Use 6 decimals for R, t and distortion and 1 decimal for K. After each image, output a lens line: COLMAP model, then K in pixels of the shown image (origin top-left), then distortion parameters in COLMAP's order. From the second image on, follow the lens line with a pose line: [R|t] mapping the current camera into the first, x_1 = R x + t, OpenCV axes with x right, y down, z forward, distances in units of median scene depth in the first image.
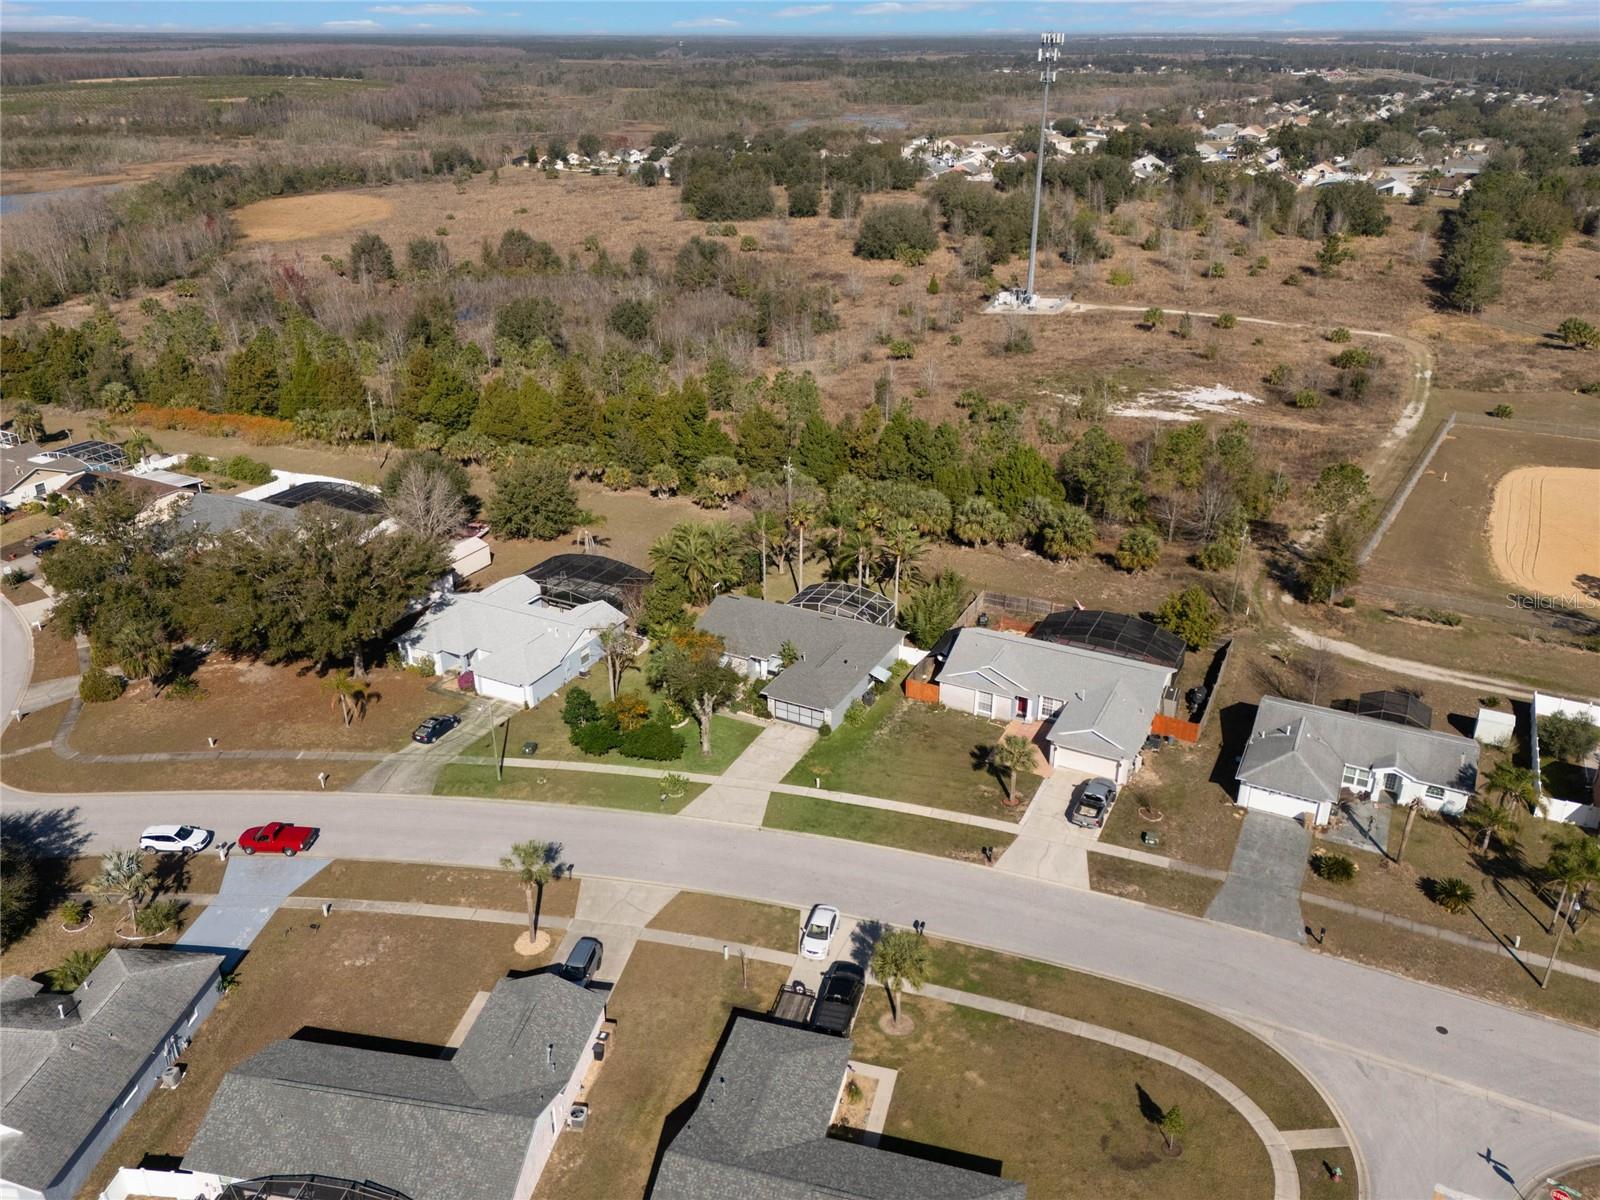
lens RADIAL K [[1189.4, 0, 809.4], [0, 1189.4, 596.9], [0, 0, 1]] dist [0.073023, -0.074731]
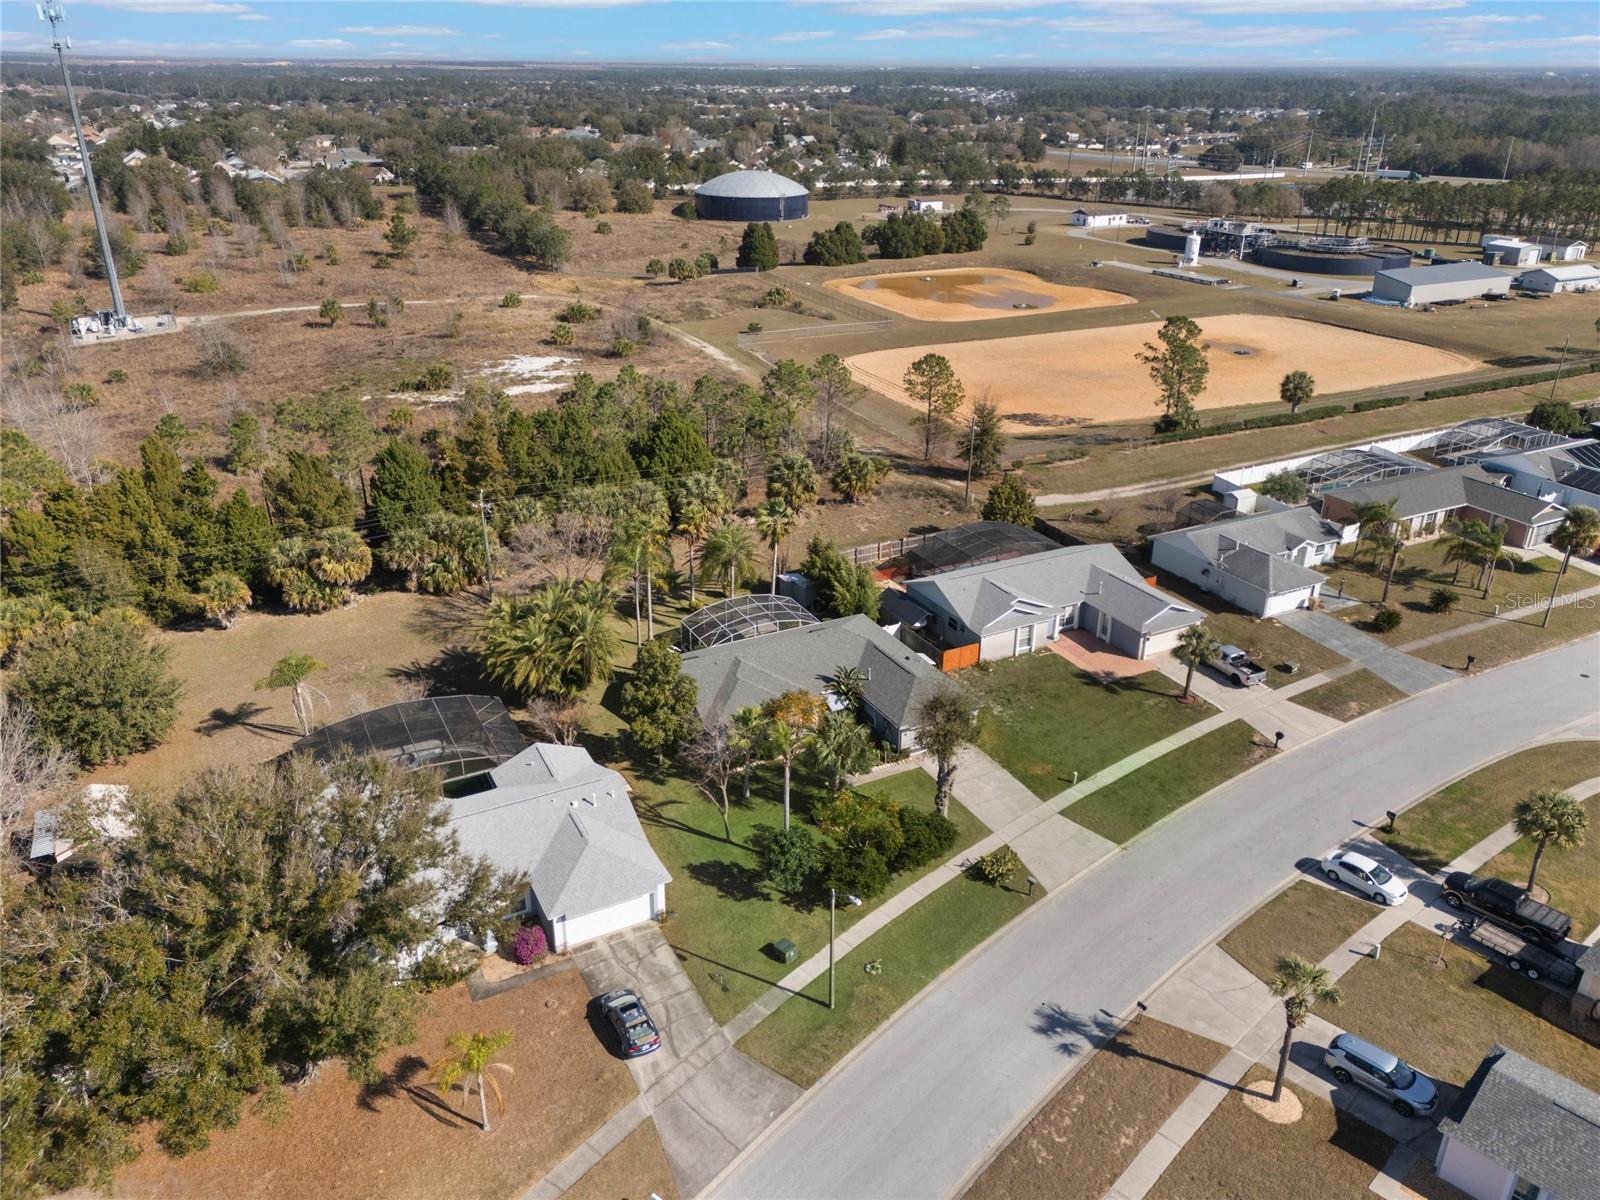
lens RADIAL K [[1166.1, 0, 805.4], [0, 1166.1, 604.2], [0, 0, 1]] dist [0.061572, -0.065671]
pose [[0.584057, -0.336724, 0.738576, -0.563840], [0.337512, 0.928254, 0.156300, -0.123108], [-0.738216, 0.157990, 0.655802, 0.505402]]
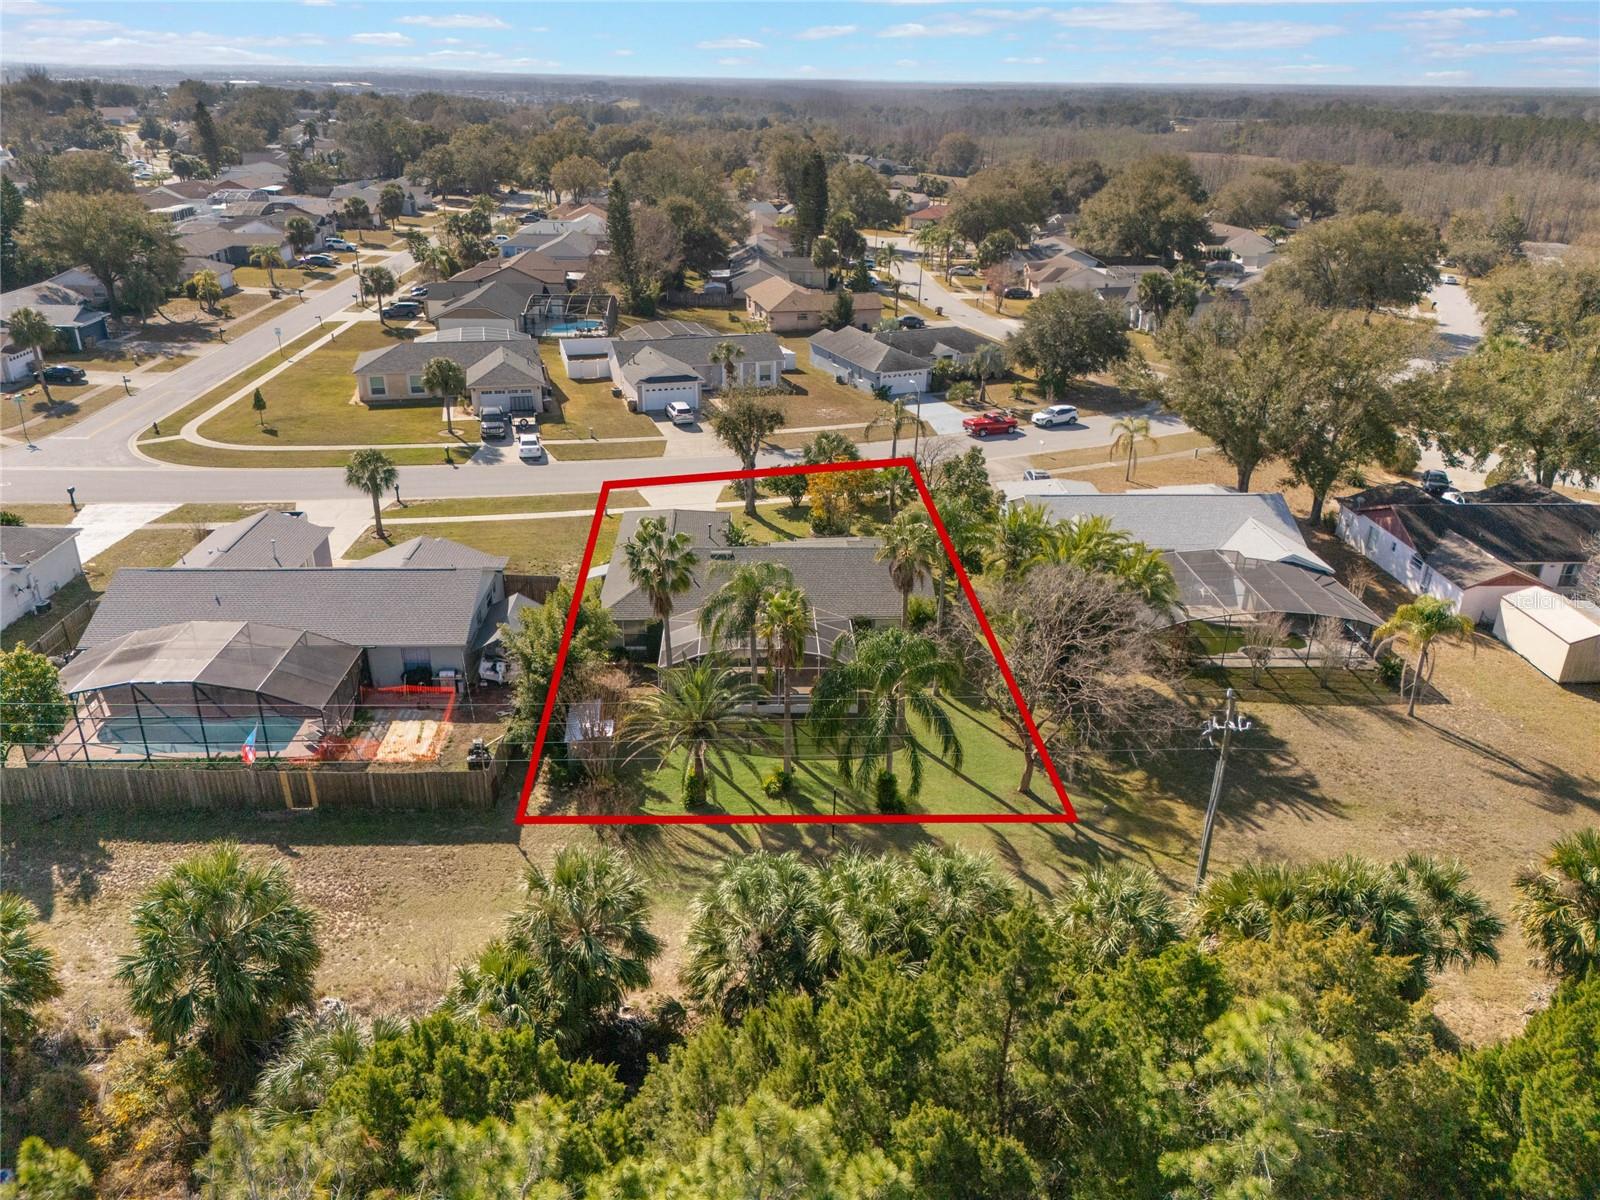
lens RADIAL K [[1166.1, 0, 805.4], [0, 1166.1, 604.2], [0, 0, 1]] dist [0.061572, -0.065671]
pose [[-0.871525, 0.184297, -0.454399, 0.249527], [-0.221209, 0.679257, 0.699769, -0.383755], [0.437619, 0.710384, -0.551221, 1.379576]]
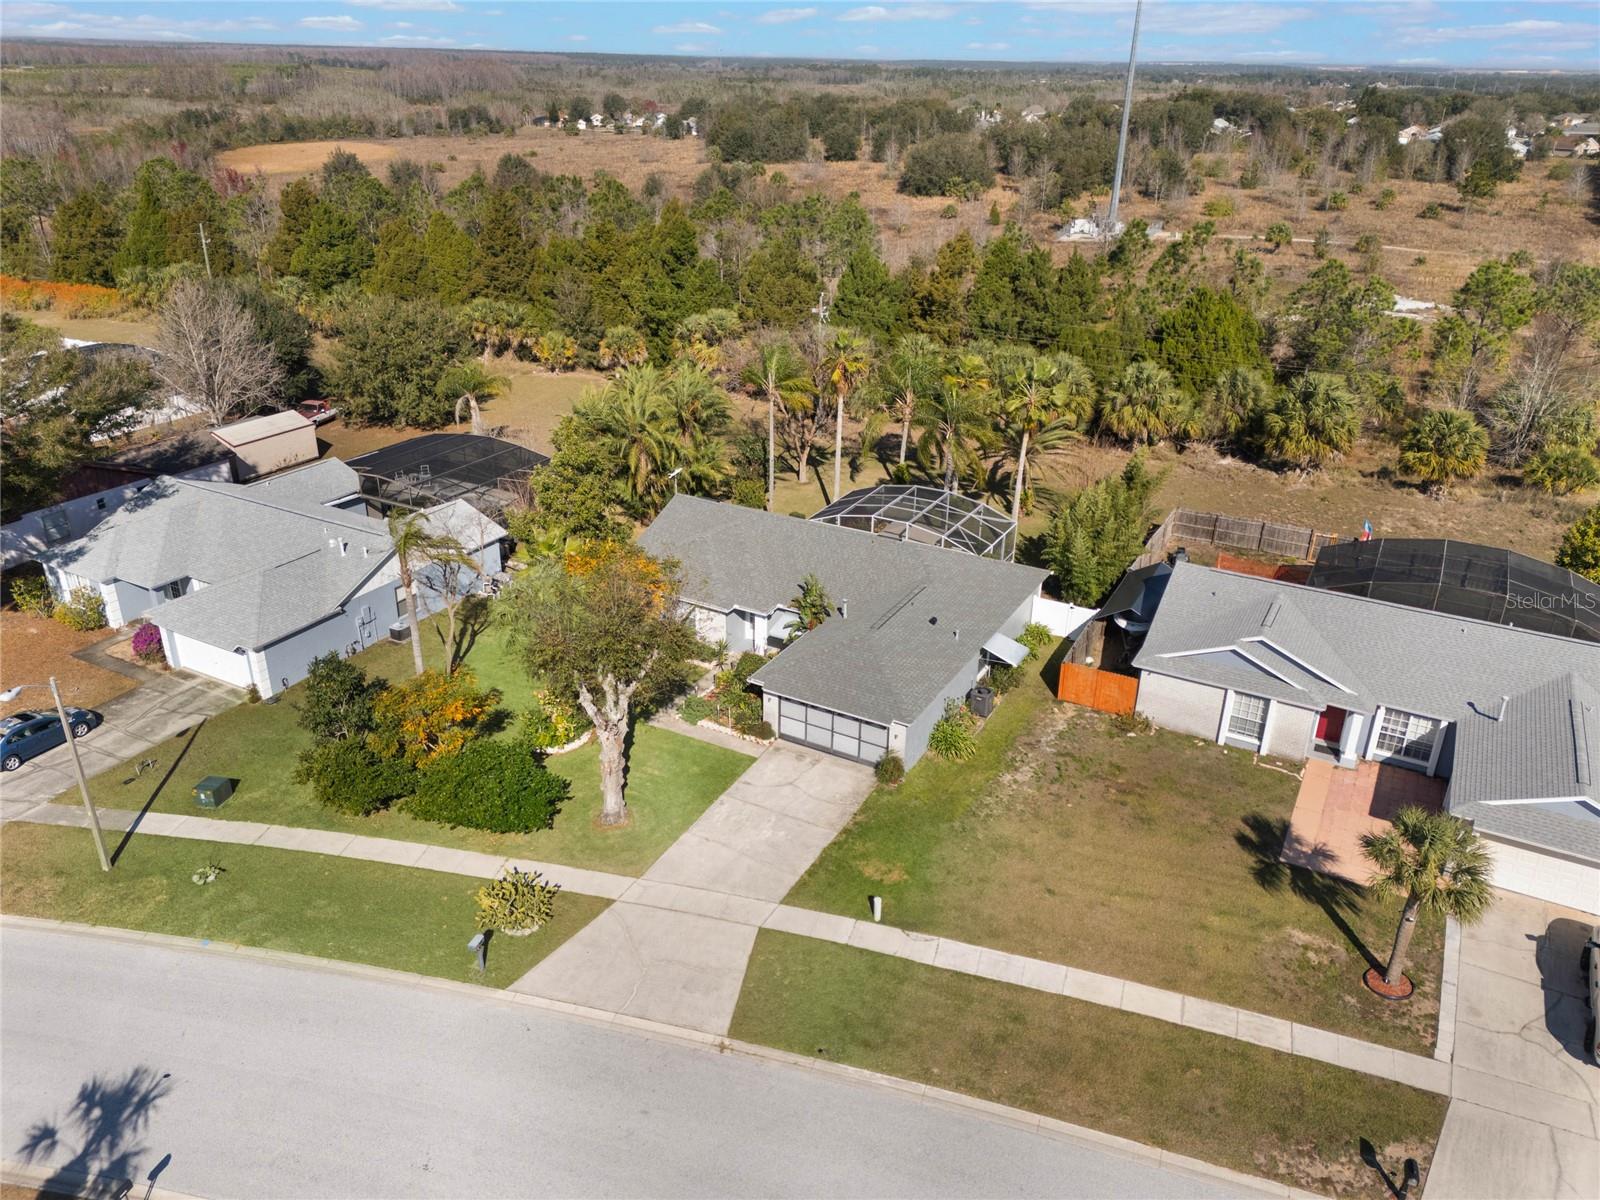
lens RADIAL K [[1166.1, 0, 805.4], [0, 1166.1, 604.2], [0, 0, 1]] dist [0.061572, -0.065671]
pose [[0.999340, 0.028595, -0.022423, -0.009446], [-0.028511, 0.999585, 0.004090, 0.045932], [0.022530, -0.003448, 0.999740, 0.522374]]
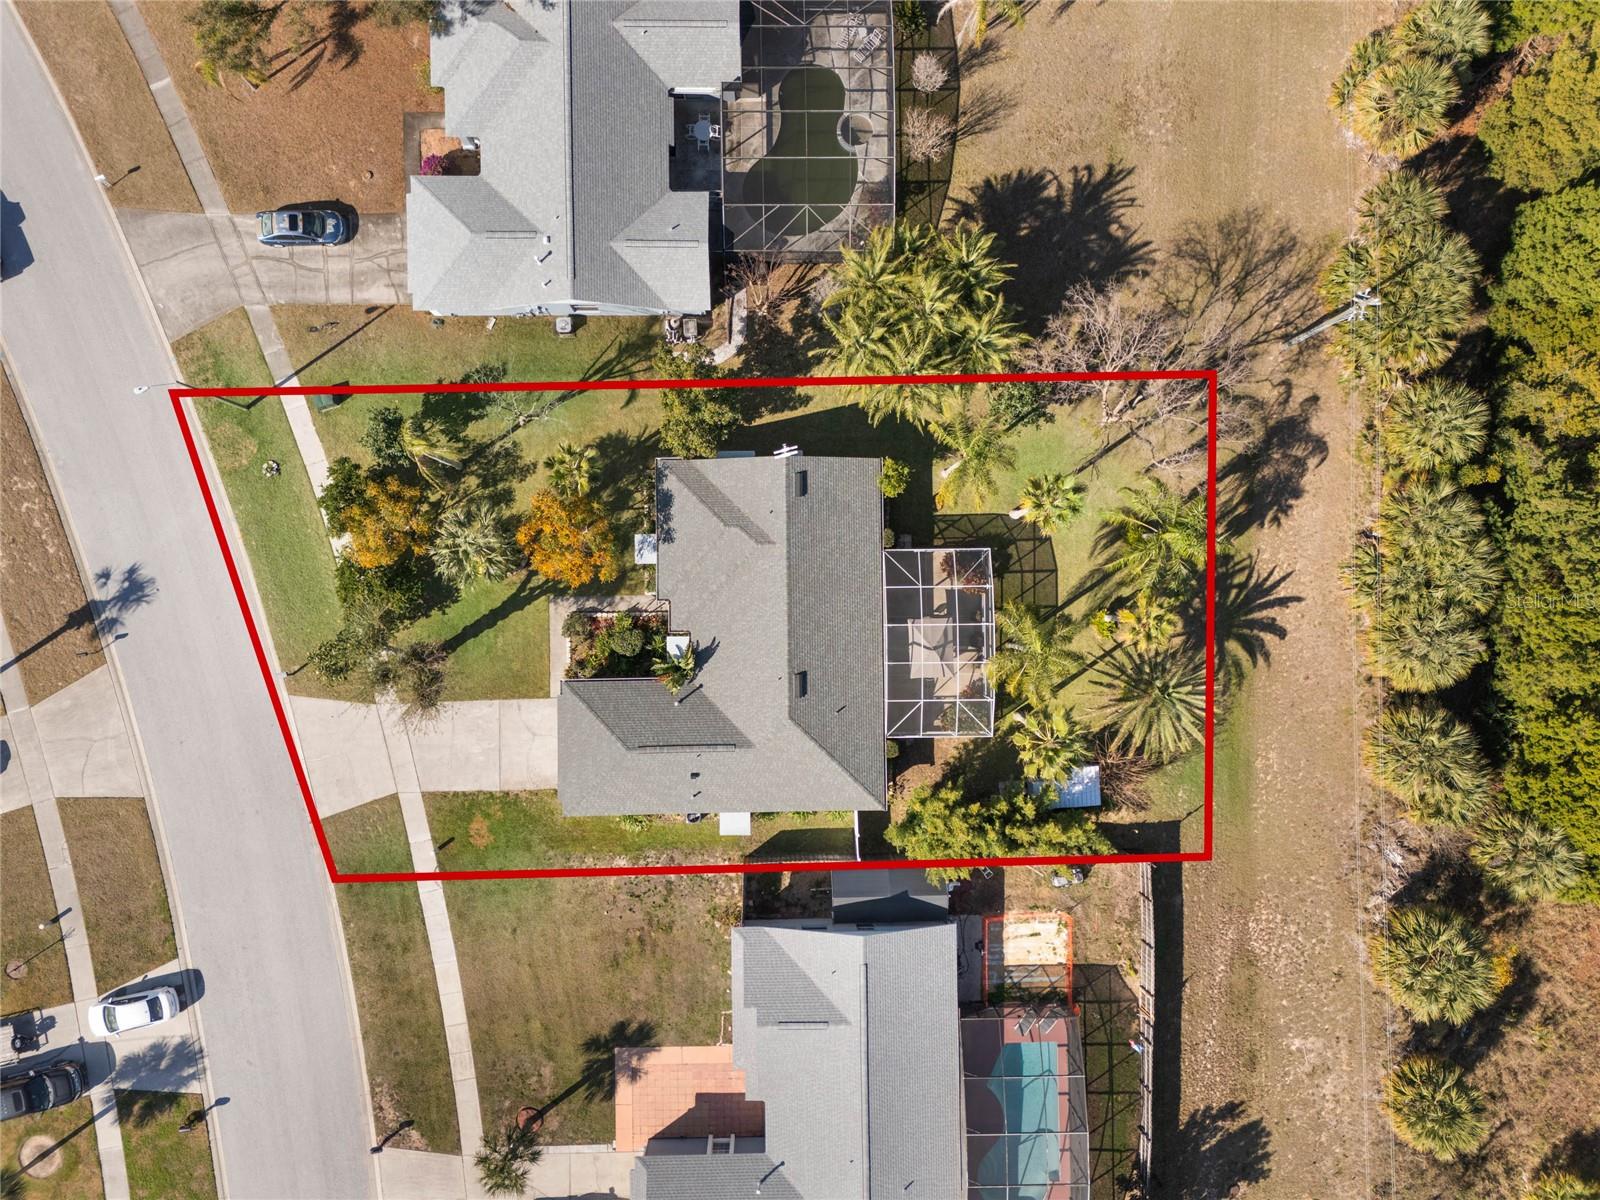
lens RADIAL K [[1189.4, 0, 809.4], [0, 1189.4, 596.9], [0, 0, 1]] dist [0.073023, -0.074731]
pose [[0.459491, 0.888098, -0.012253, -0.012921], [-0.392535, 0.215430, 0.894151, -0.482454], [0.796733, -0.406044, 0.447598, 0.792784]]
